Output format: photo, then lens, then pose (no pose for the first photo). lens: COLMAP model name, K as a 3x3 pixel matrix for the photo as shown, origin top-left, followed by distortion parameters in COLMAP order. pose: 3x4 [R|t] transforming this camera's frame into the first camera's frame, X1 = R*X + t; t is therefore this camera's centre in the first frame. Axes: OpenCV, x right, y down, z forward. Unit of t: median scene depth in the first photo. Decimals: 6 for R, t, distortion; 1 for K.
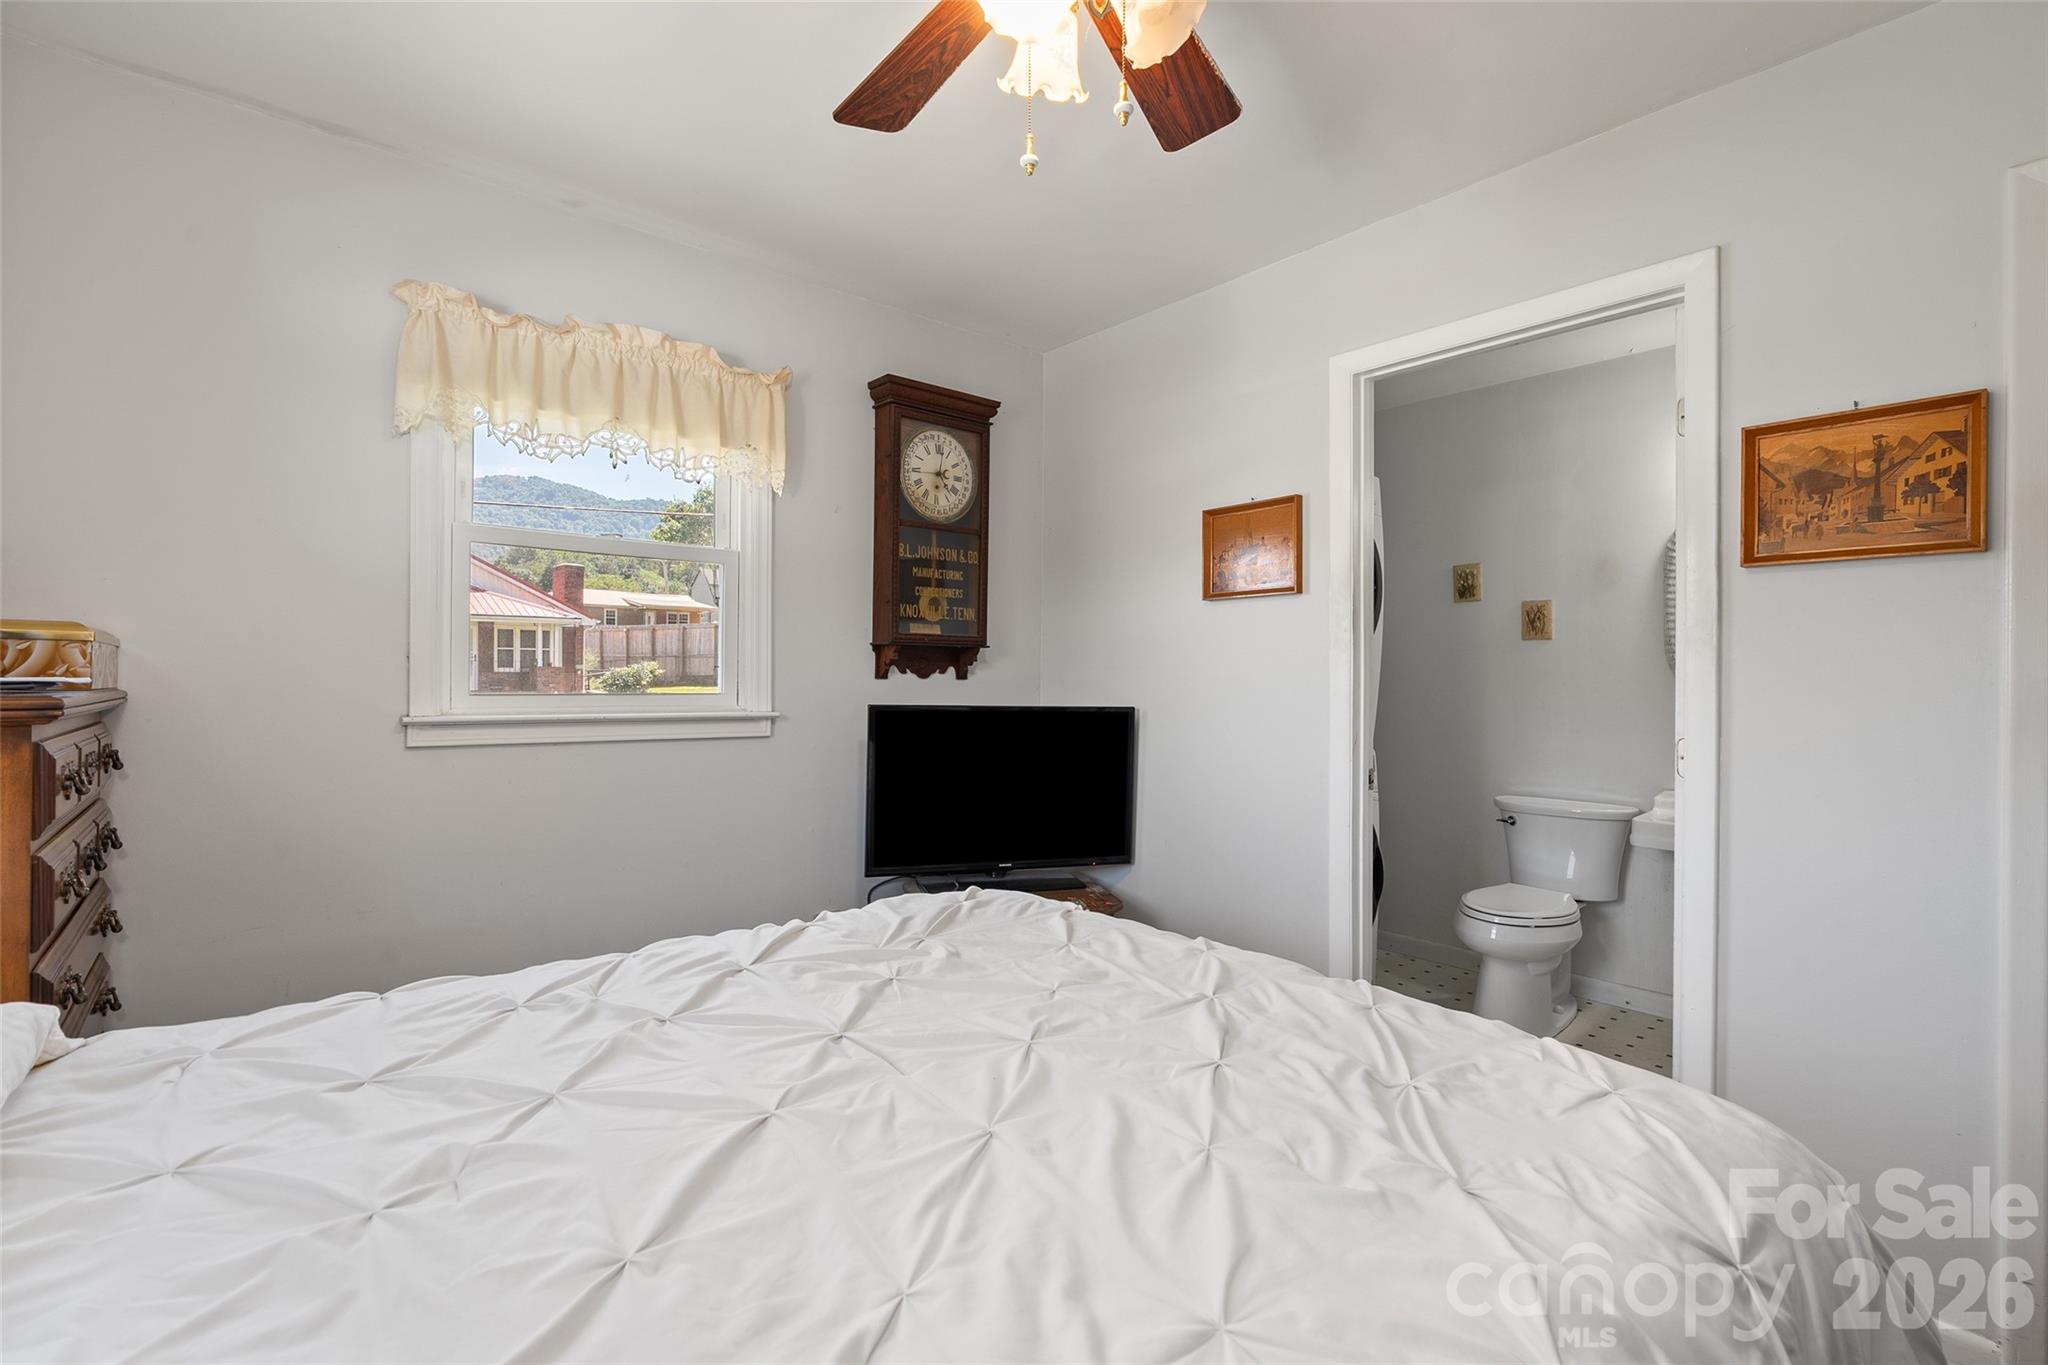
lens RADIAL K [[927.5, 0, 1029.8], [0, 927.5, 683.7], [0, 0, 1]] dist [-0.001325, 0.000316]
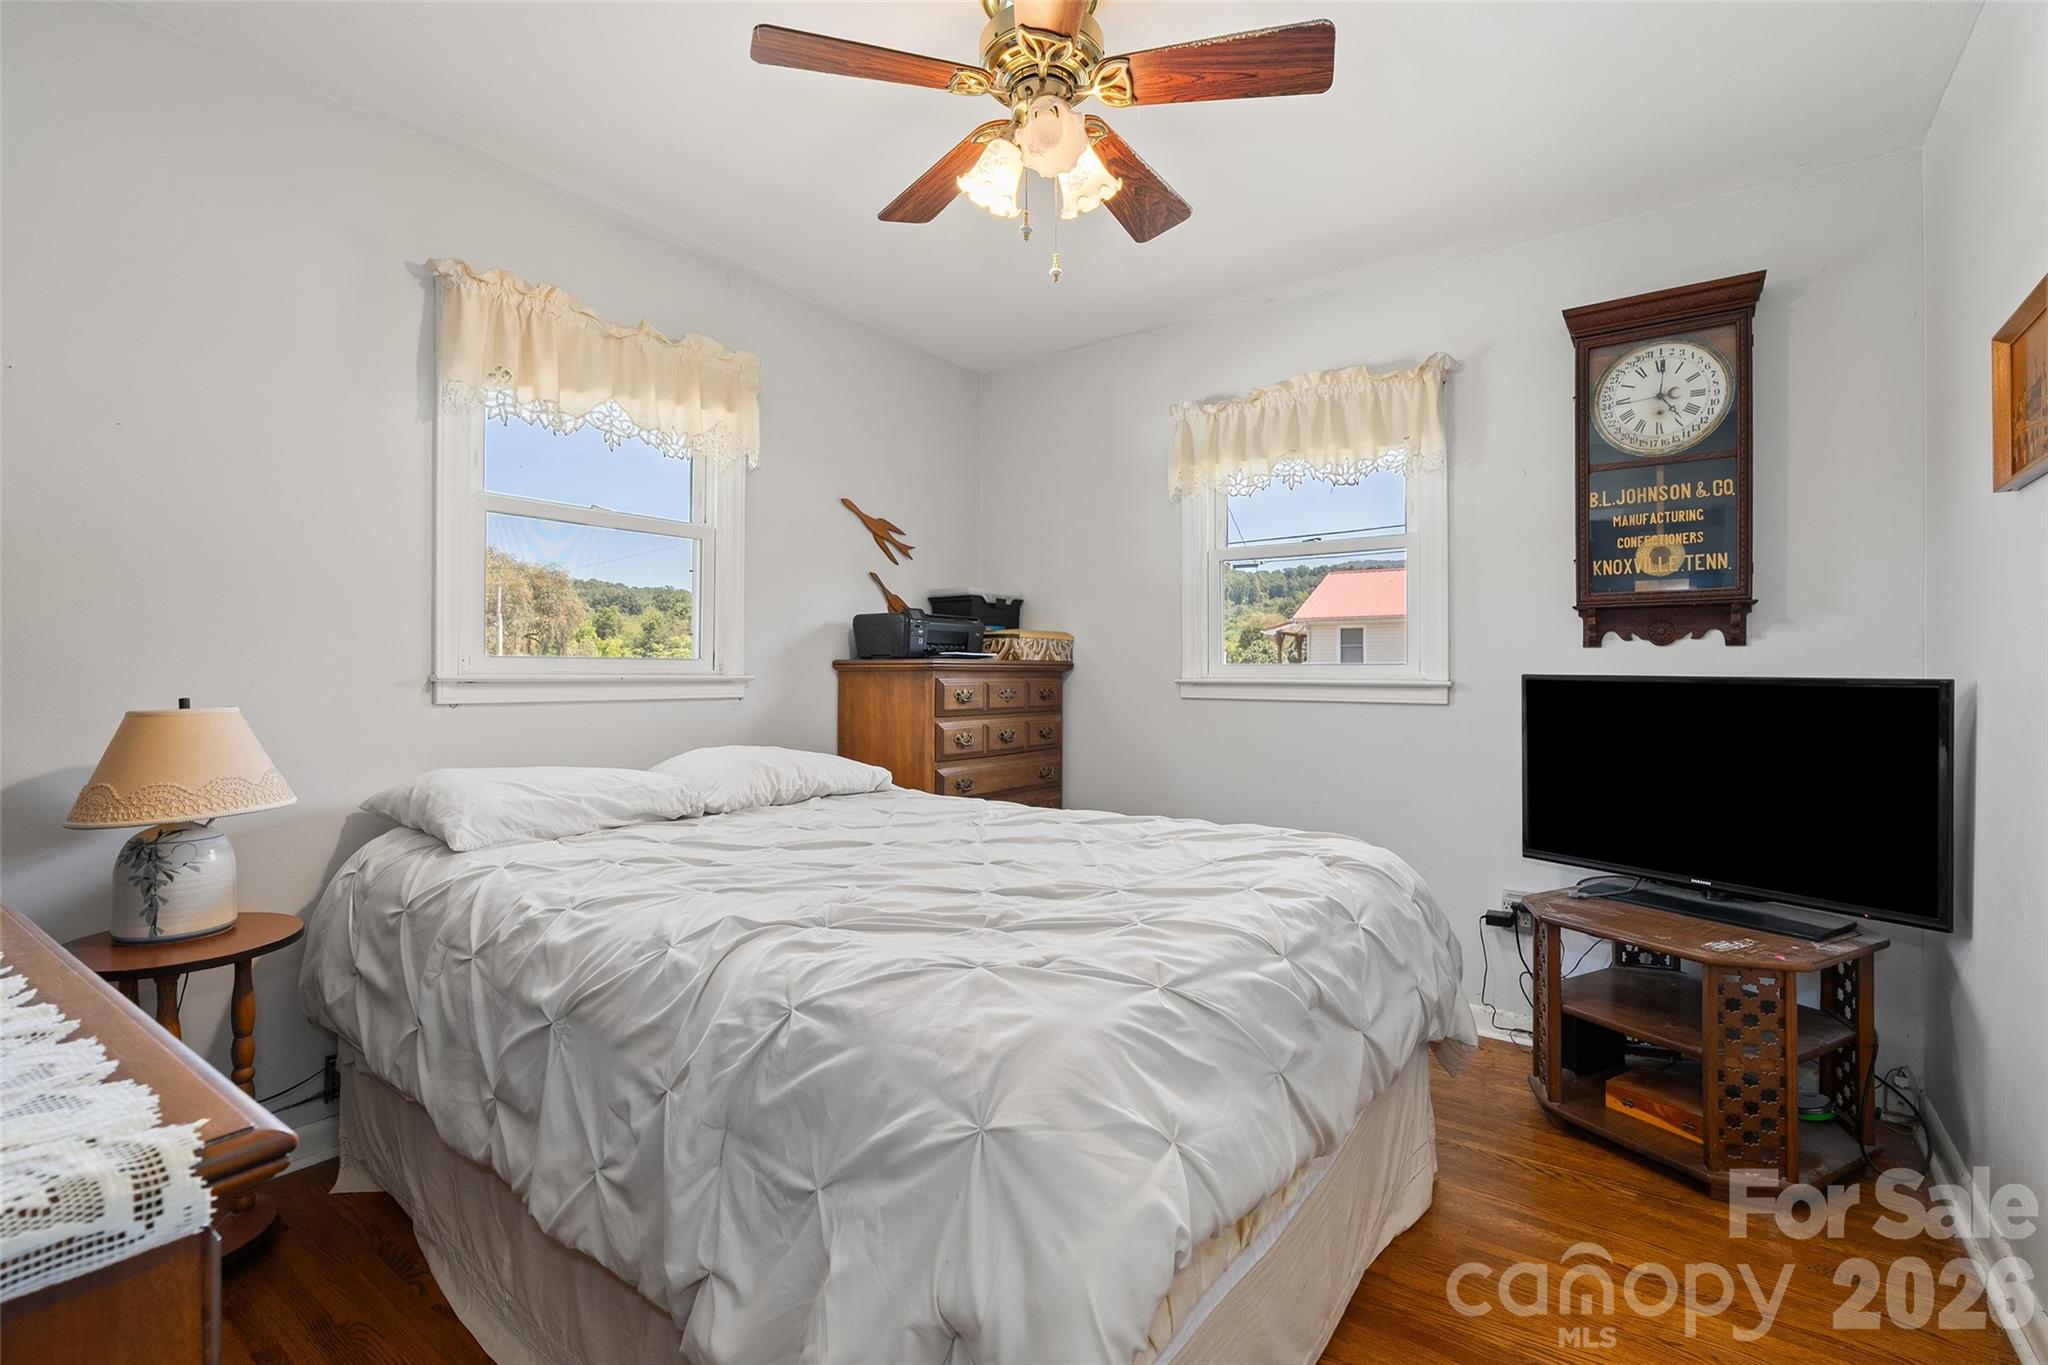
lens RADIAL K [[927.5, 0, 1026.0], [0, 927.5, 670.8], [0, 0, 1]] dist [-0.001325, 0.000316]
pose [[0.244739, -0.004651, -0.969578, 0.560364], [0.000079, 0.999989, -0.004777, 0.021344], [0.969589, 0.001093, 0.244736, 0.252162]]
